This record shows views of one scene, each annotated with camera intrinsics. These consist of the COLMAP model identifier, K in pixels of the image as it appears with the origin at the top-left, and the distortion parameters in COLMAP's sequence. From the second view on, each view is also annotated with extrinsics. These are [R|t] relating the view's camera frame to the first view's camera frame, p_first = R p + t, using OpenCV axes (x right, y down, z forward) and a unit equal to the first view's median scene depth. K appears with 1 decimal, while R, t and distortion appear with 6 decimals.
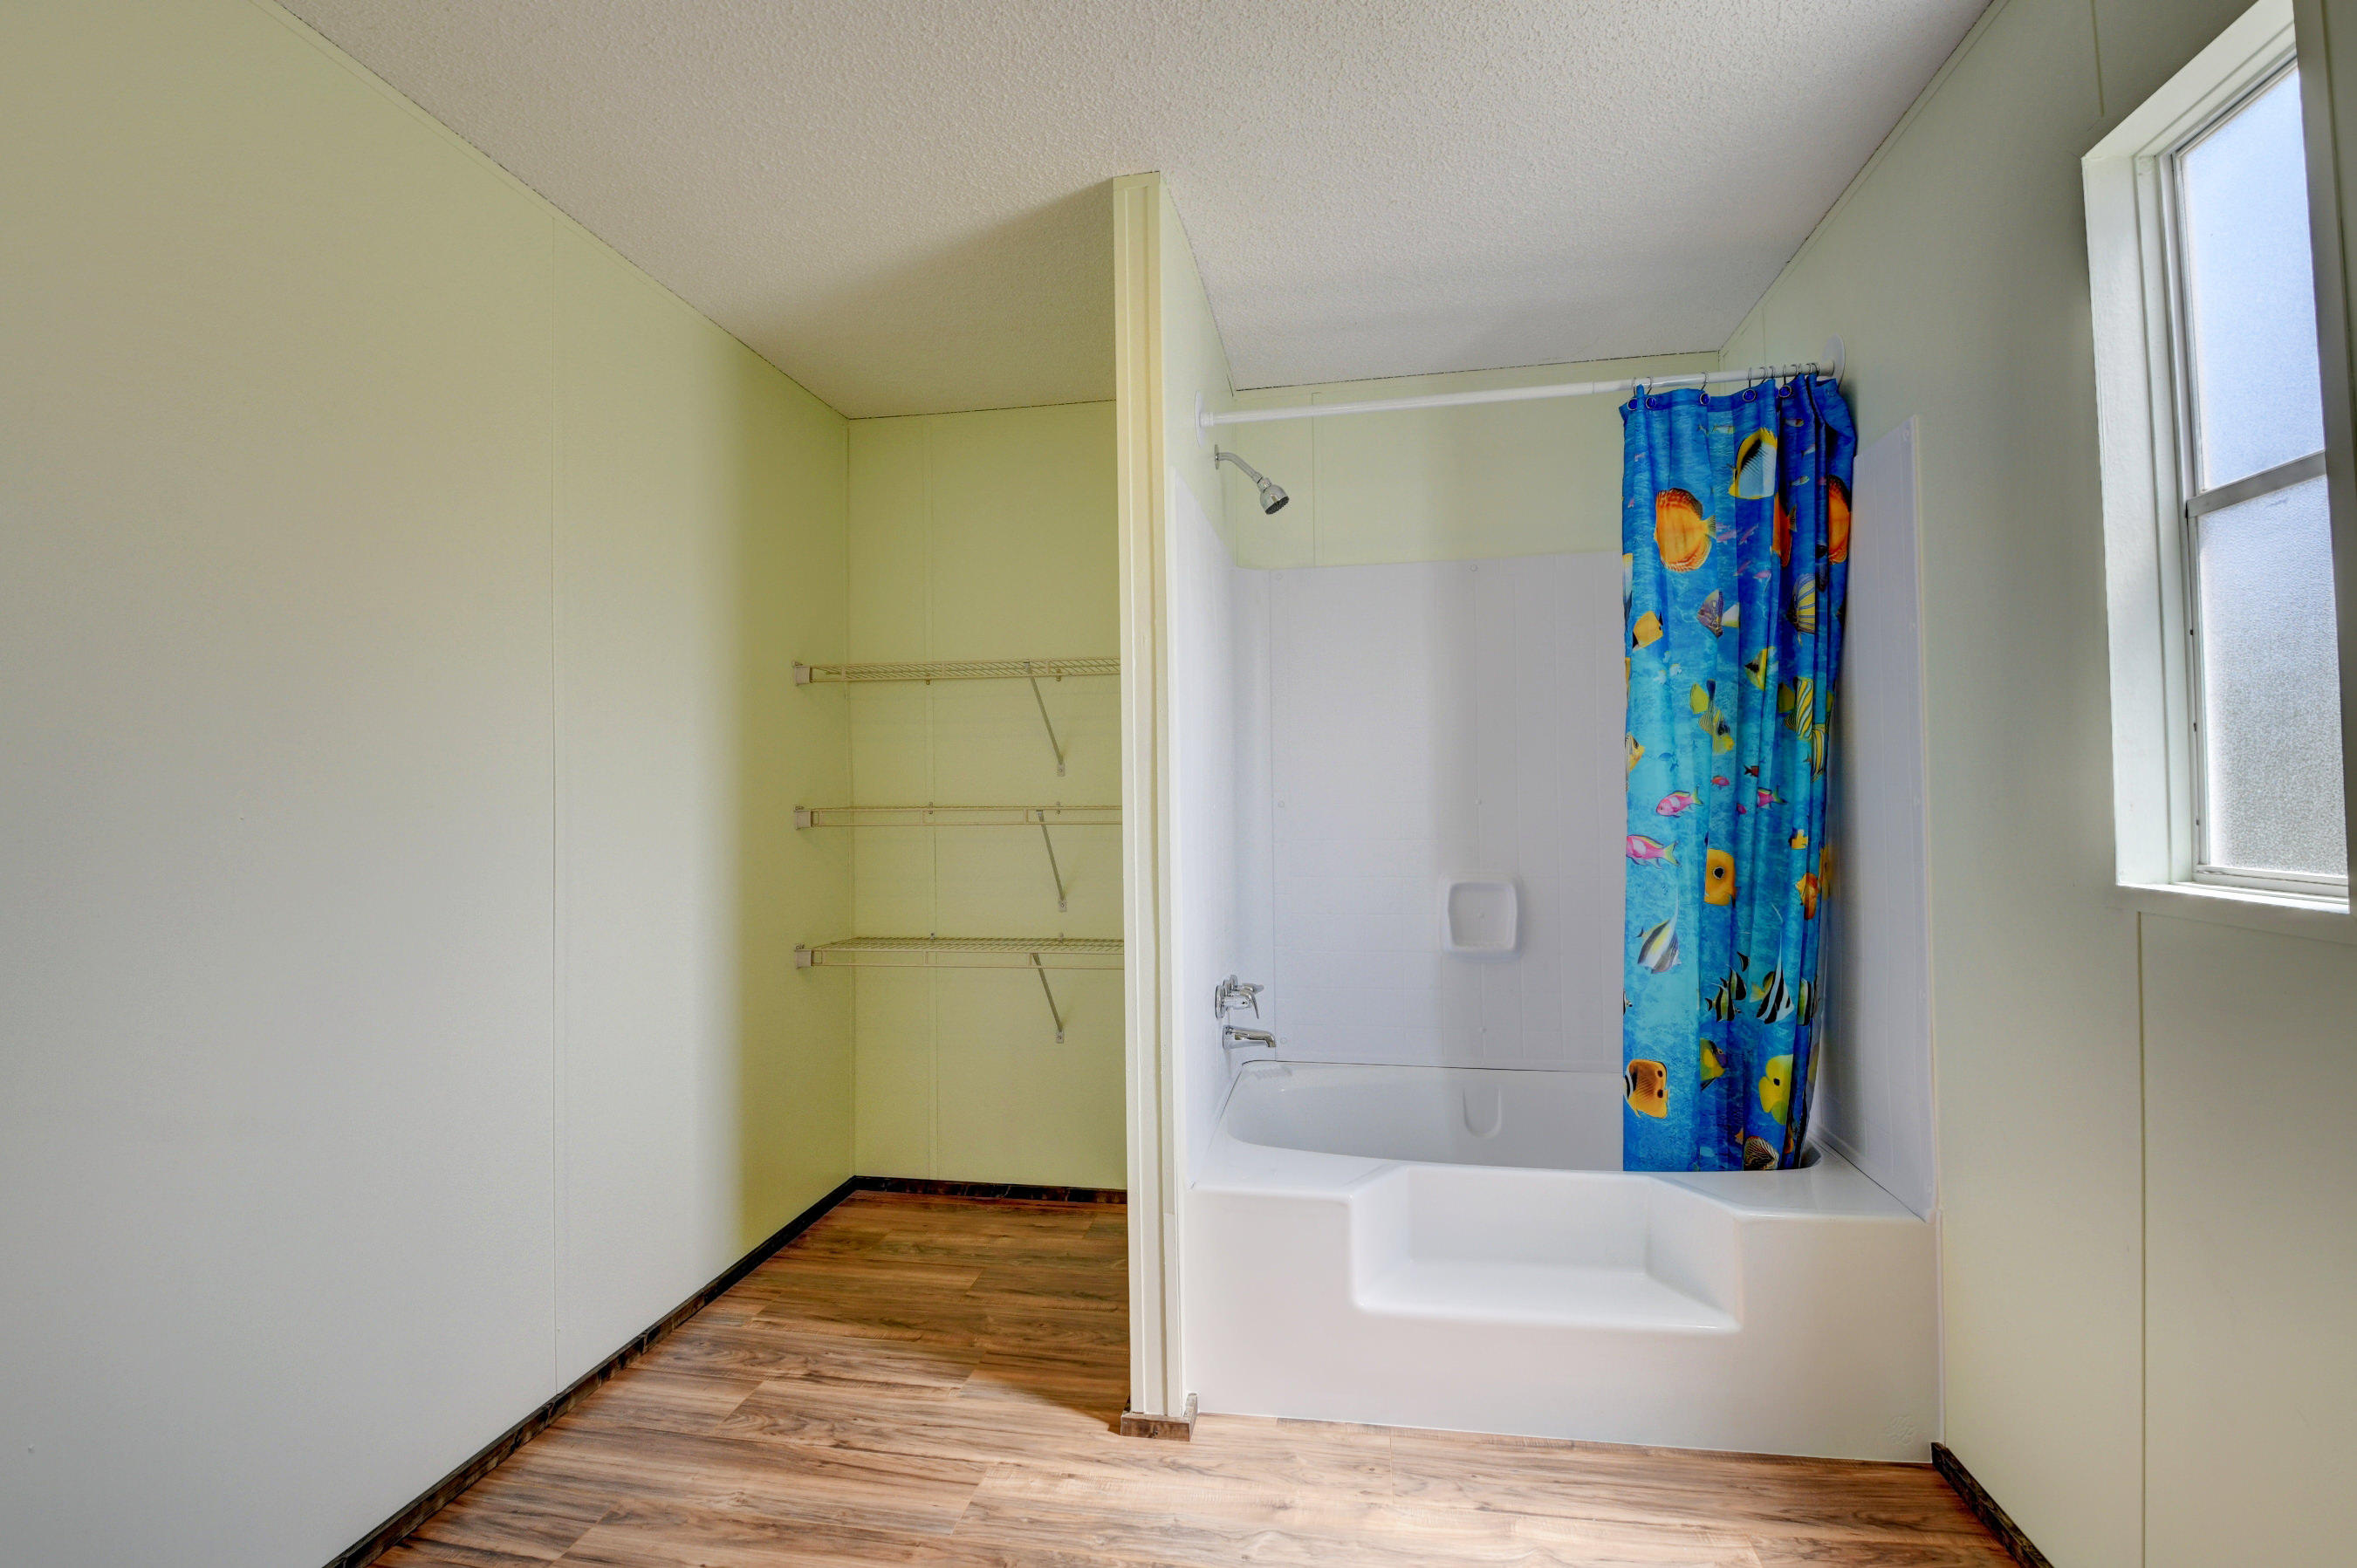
lens RADIAL K [[1038.5, 0, 1195.8], [0, 1038.5, 773.4], [0, 0, 1]] dist [-0.001674, -0.014898]
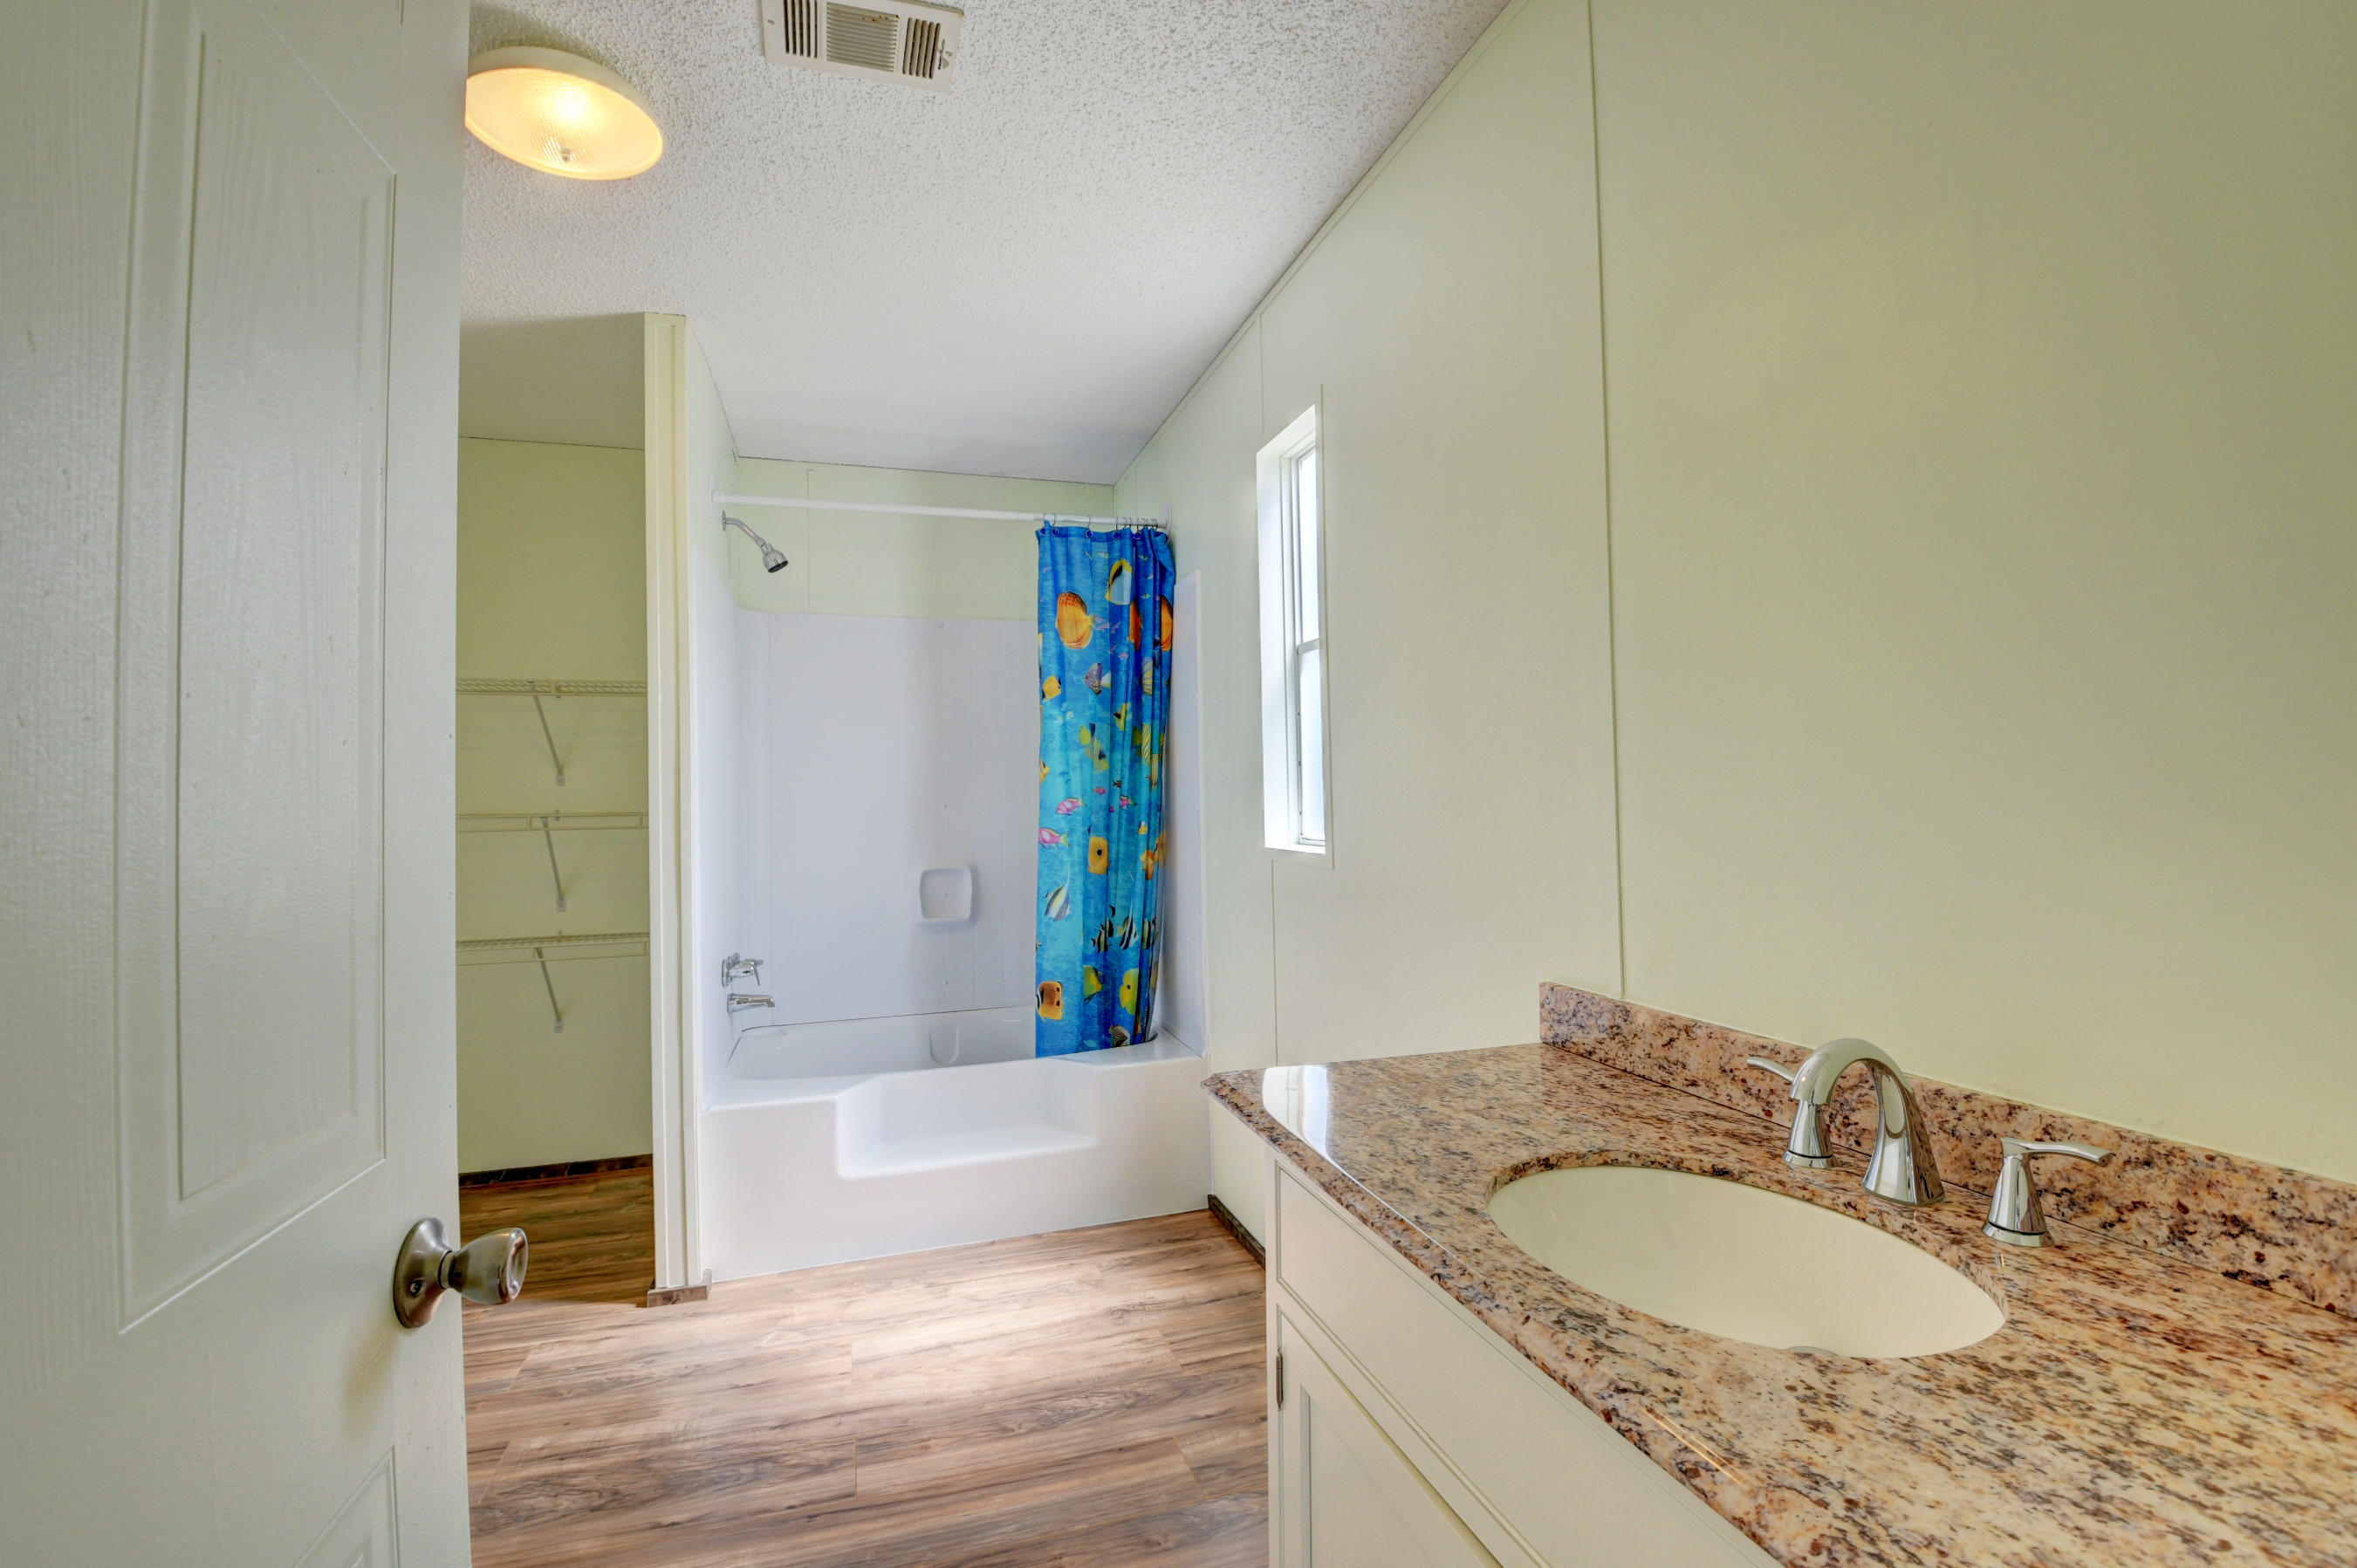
lens RADIAL K [[1038.5, 0, 1199.7], [0, 1038.5, 767.3], [0, 0, 1]] dist [-0.001674, -0.014898]
pose [[0.888012, 0.006925, 0.459768, -0.051839], [-0.002505, 0.999945, -0.010223, -0.011167], [-0.459814, 0.007926, 0.887980, -0.396225]]
